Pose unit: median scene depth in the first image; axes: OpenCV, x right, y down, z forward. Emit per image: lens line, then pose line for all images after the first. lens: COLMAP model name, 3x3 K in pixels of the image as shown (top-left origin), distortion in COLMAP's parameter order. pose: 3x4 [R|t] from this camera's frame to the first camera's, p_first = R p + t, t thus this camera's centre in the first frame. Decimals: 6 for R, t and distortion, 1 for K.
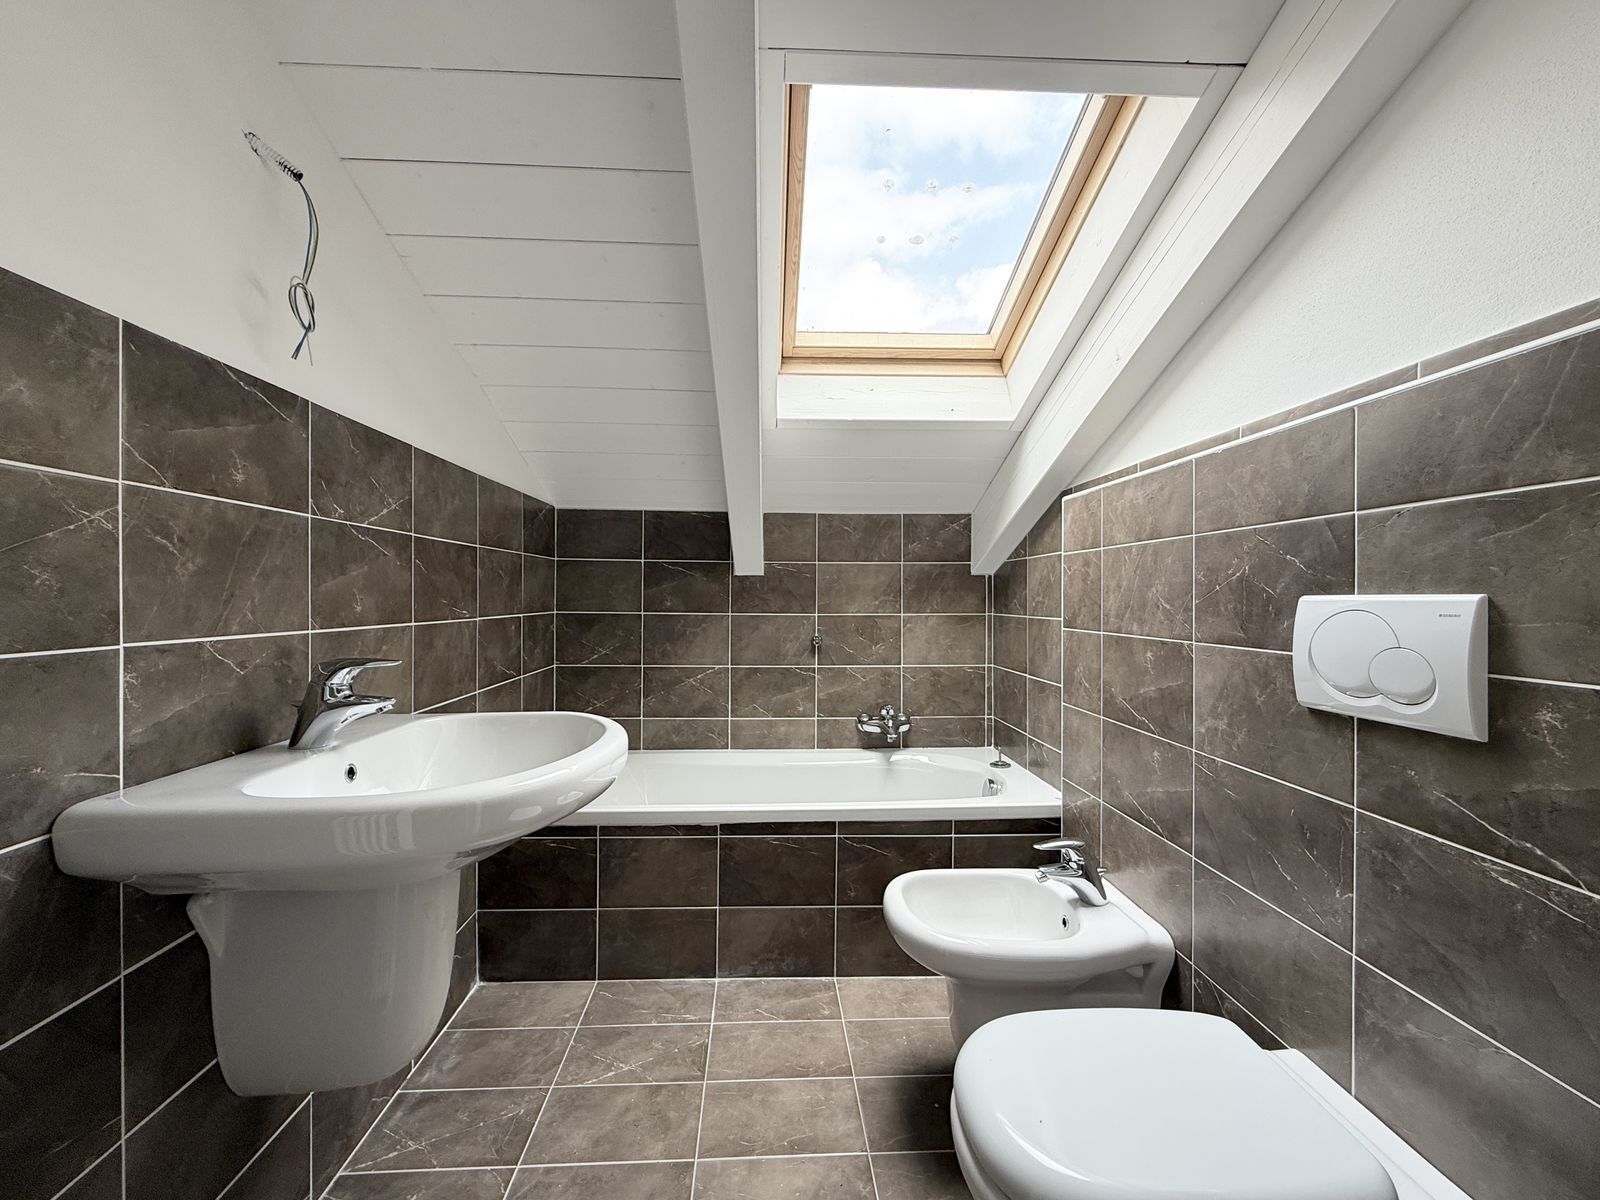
lens RADIAL K [[638.3, 0, 798.0], [0, 638.3, 600.2], [0, 0, 1]] dist [-0.000522, 0.000267]
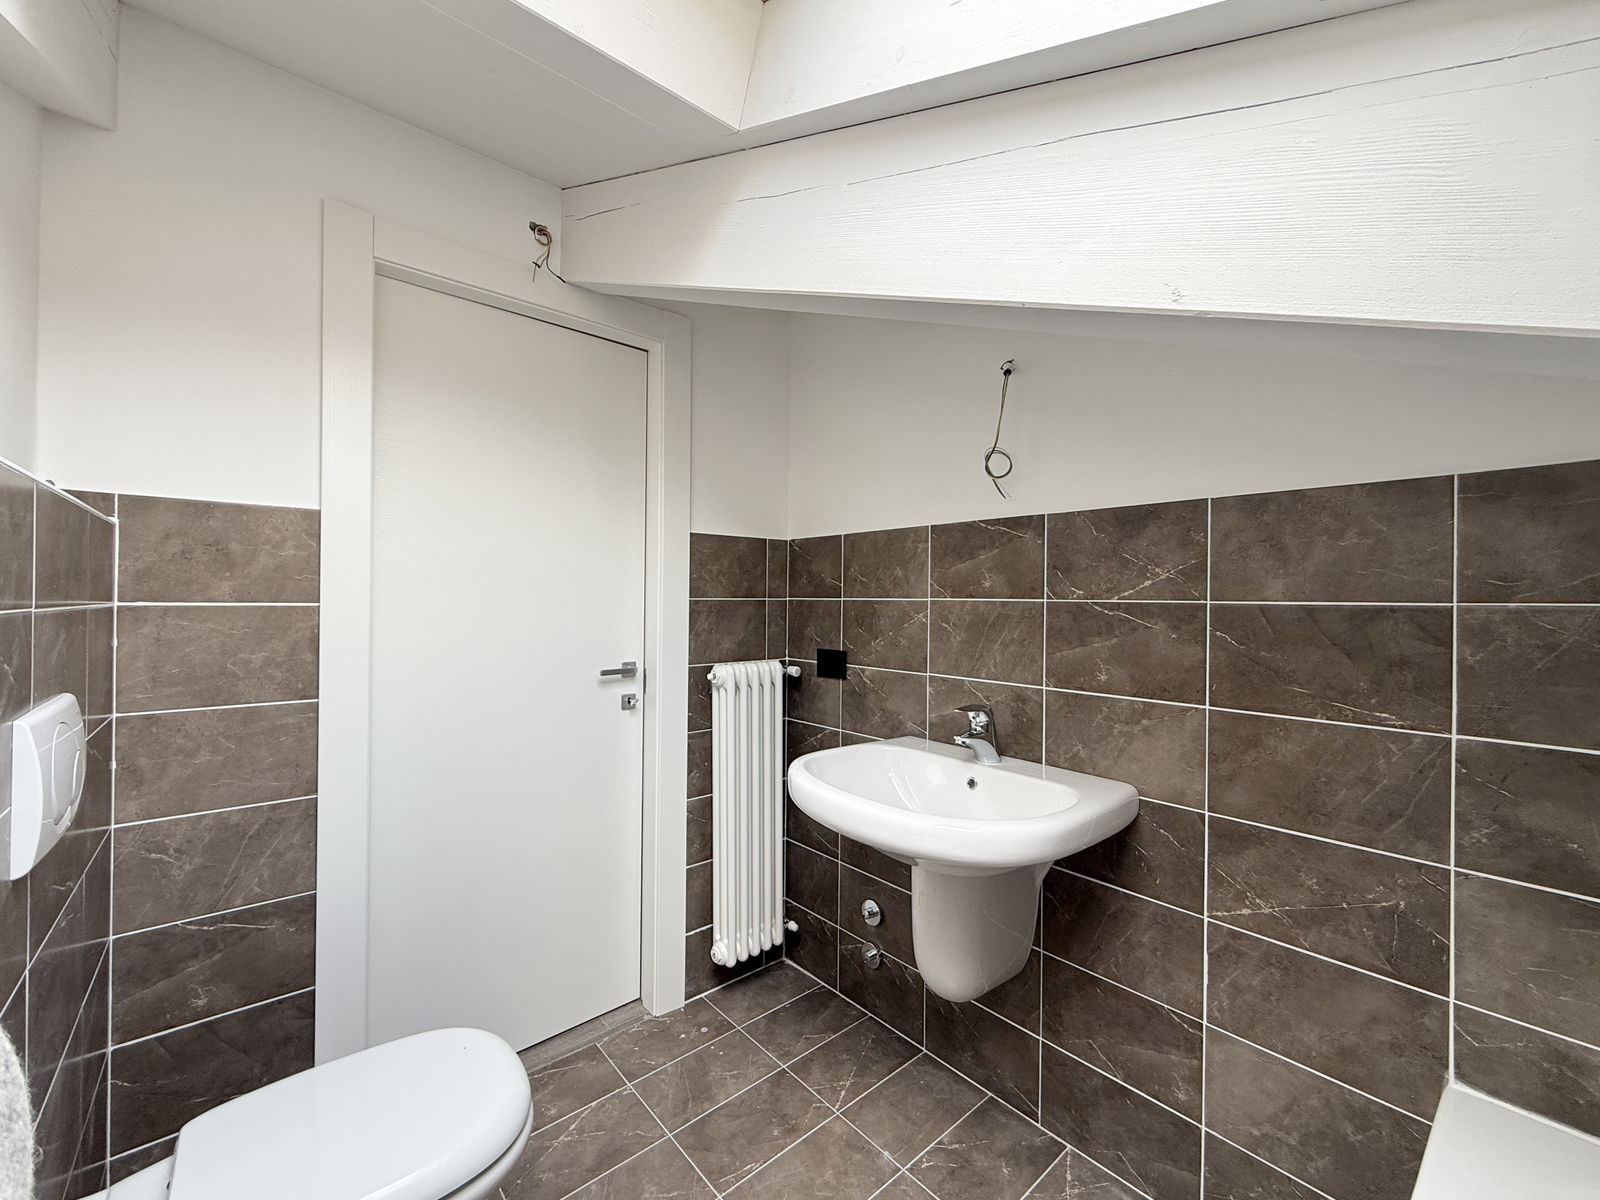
lens RADIAL K [[638.3, 0, 798.0], [0, 638.3, 600.2], [0, 0, 1]] dist [-0.000522, 0.000267]
pose [[-0.791287, -0.011209, -0.611343, 0.496878], [-0.016851, 0.999852, 0.003478, -0.142359], [0.611213, 0.013053, -0.791358, 1.913470]]
